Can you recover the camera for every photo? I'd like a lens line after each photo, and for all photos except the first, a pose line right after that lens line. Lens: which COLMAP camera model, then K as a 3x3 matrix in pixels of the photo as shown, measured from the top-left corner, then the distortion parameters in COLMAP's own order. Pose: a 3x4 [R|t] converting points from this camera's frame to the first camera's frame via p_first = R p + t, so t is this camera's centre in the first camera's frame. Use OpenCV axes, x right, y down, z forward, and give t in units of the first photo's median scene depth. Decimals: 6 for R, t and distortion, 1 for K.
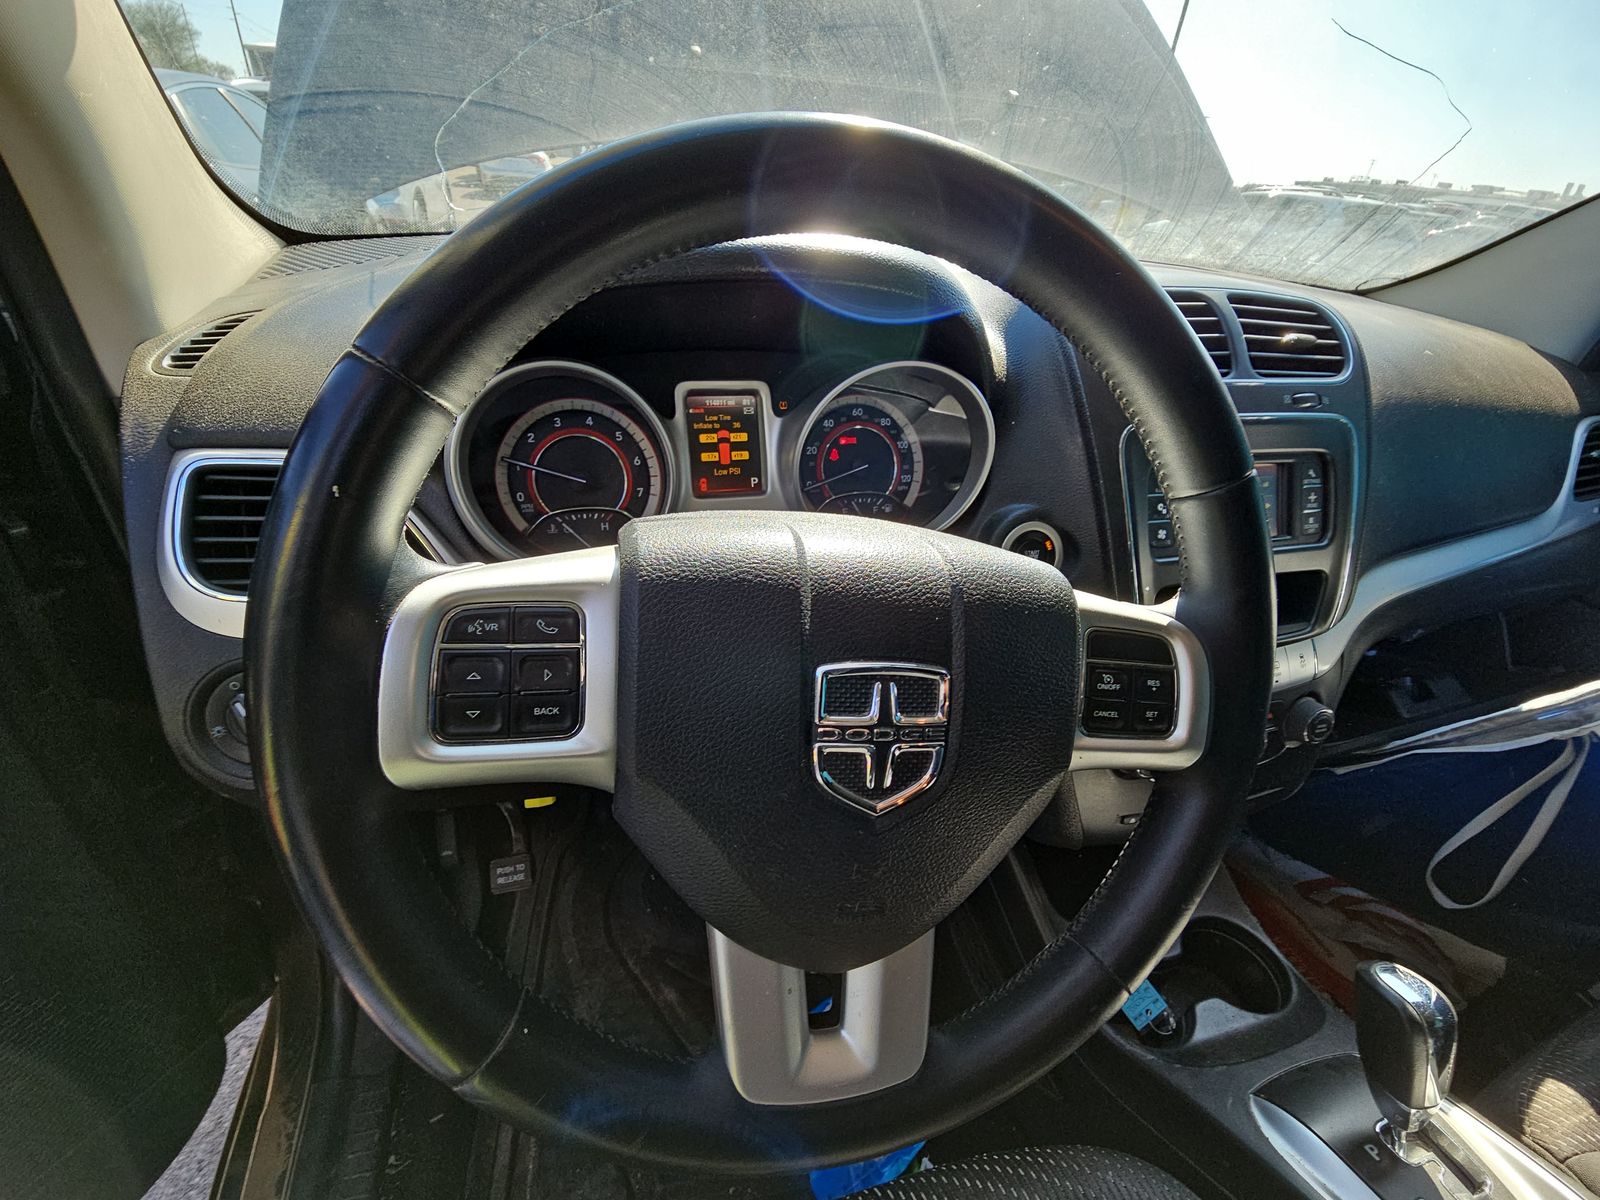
lens RADIAL K [[650.4, 0, 818.1], [0, 650.4, 599.3], [0, 0, 1]] dist [0.023665, -0.017273]
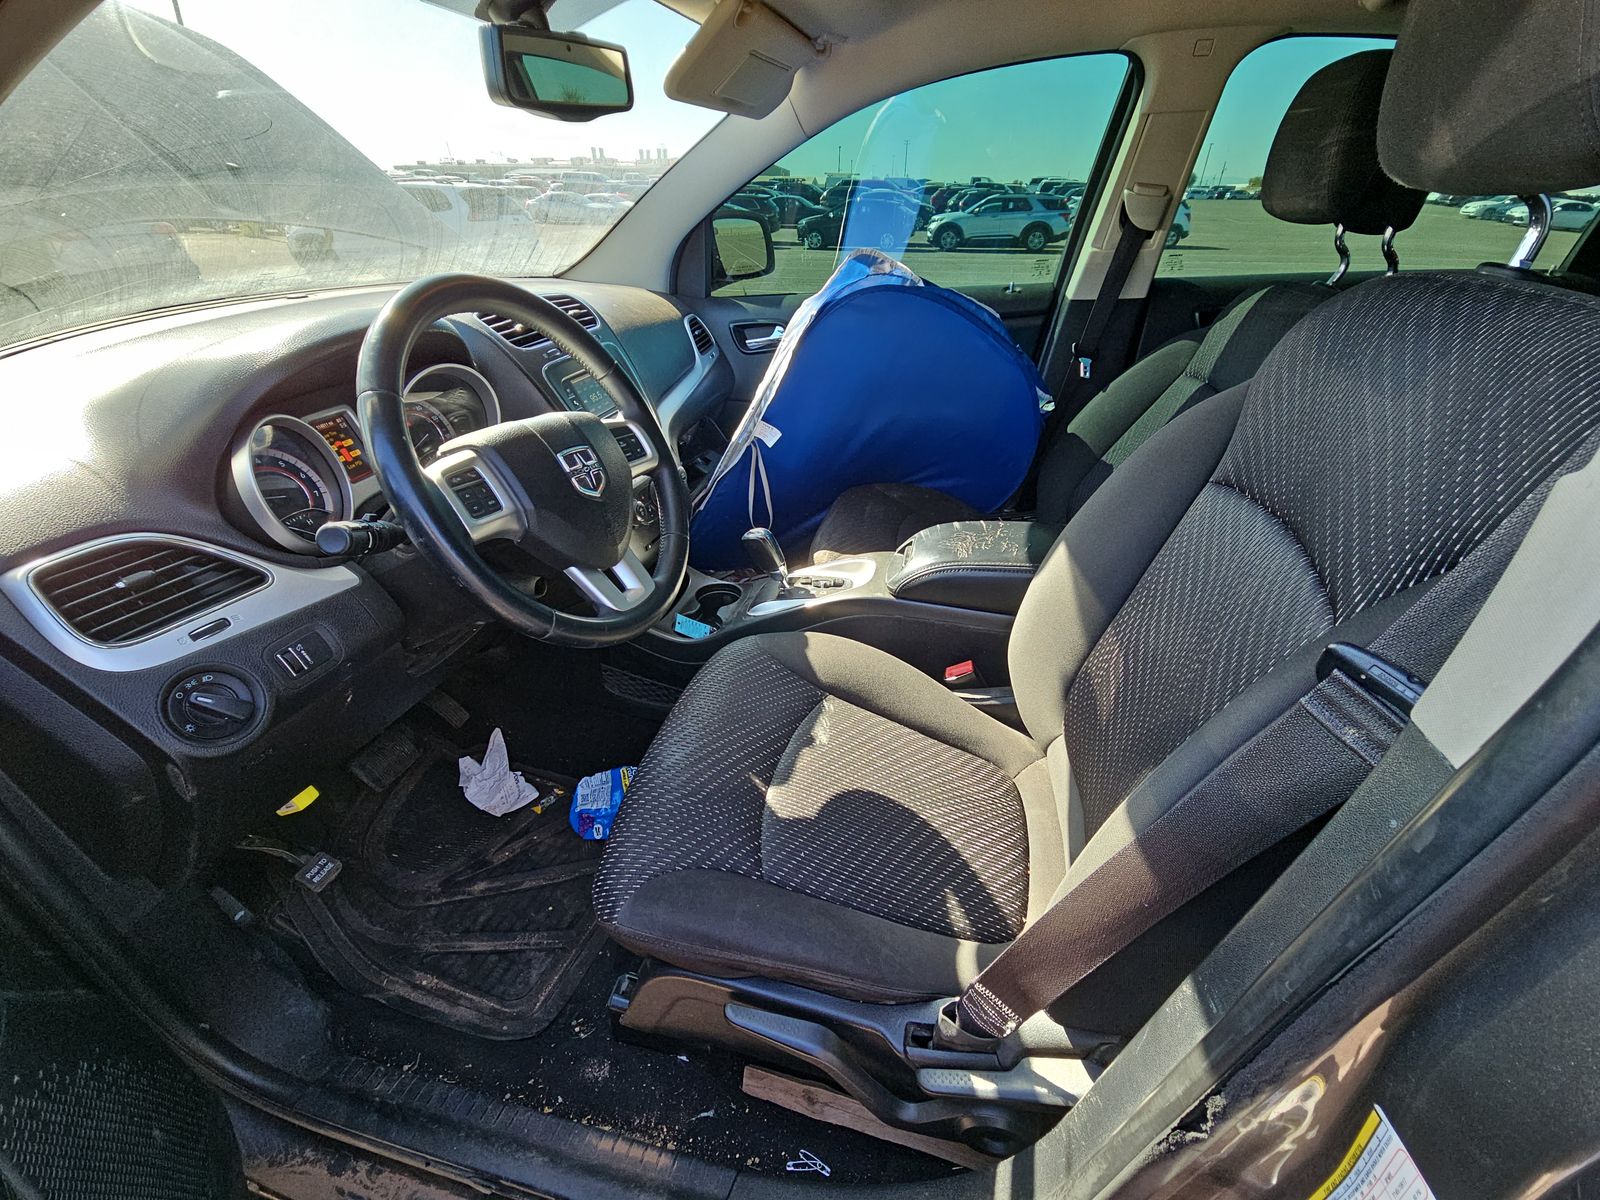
lens RADIAL K [[639.3, 0, 806.1], [0, 639.3, 605.5], [0, 0, 1]] dist [0.013186, -0.013454]
pose [[0.501678, -0.519844, 0.691434, -0.610280], [0.494754, 0.828087, 0.263611, 0.157420], [-0.709604, 0.209841, 0.672628, -0.542657]]
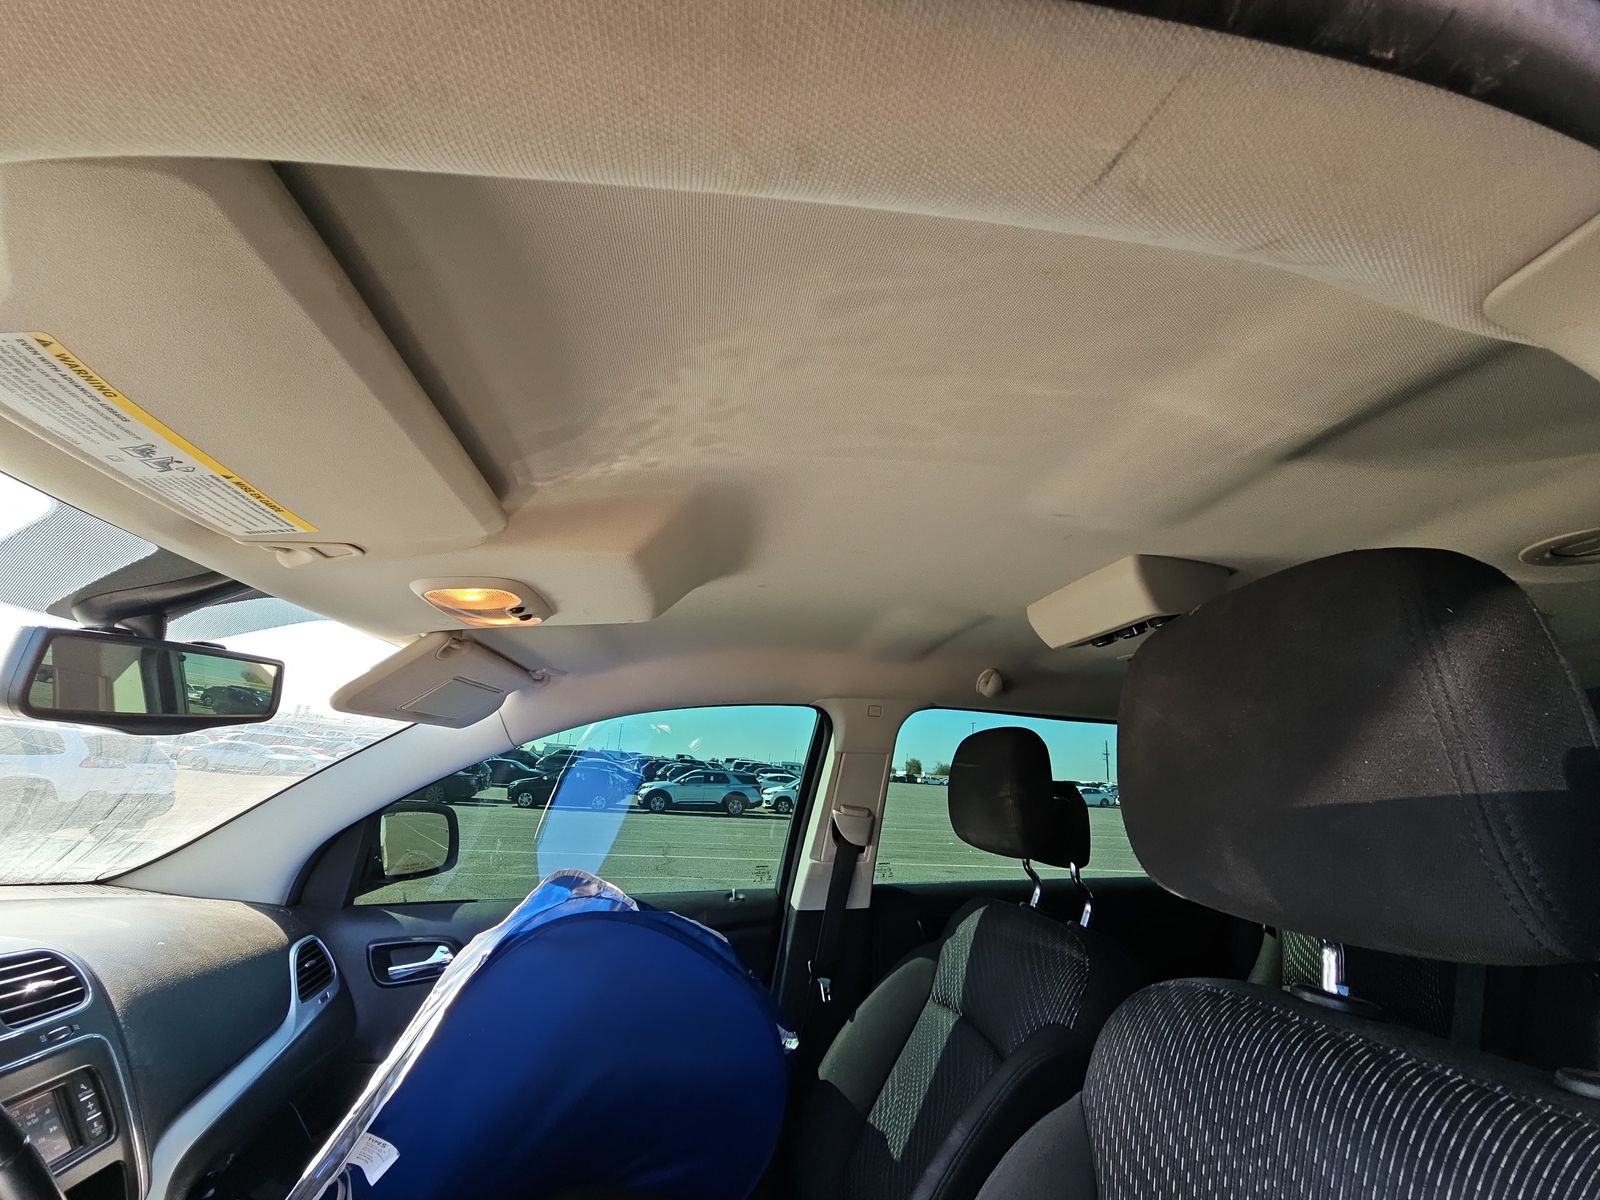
lens RADIAL K [[639.3, 0, 806.1], [0, 639.3, 605.5], [0, 0, 1]] dist [0.013186, -0.013454]
pose [[0.122128, 0.194641, 0.973242, -0.286439], [0.501966, 0.833815, -0.229746, 0.001025], [-0.856221, 0.516593, 0.004129, -0.465958]]
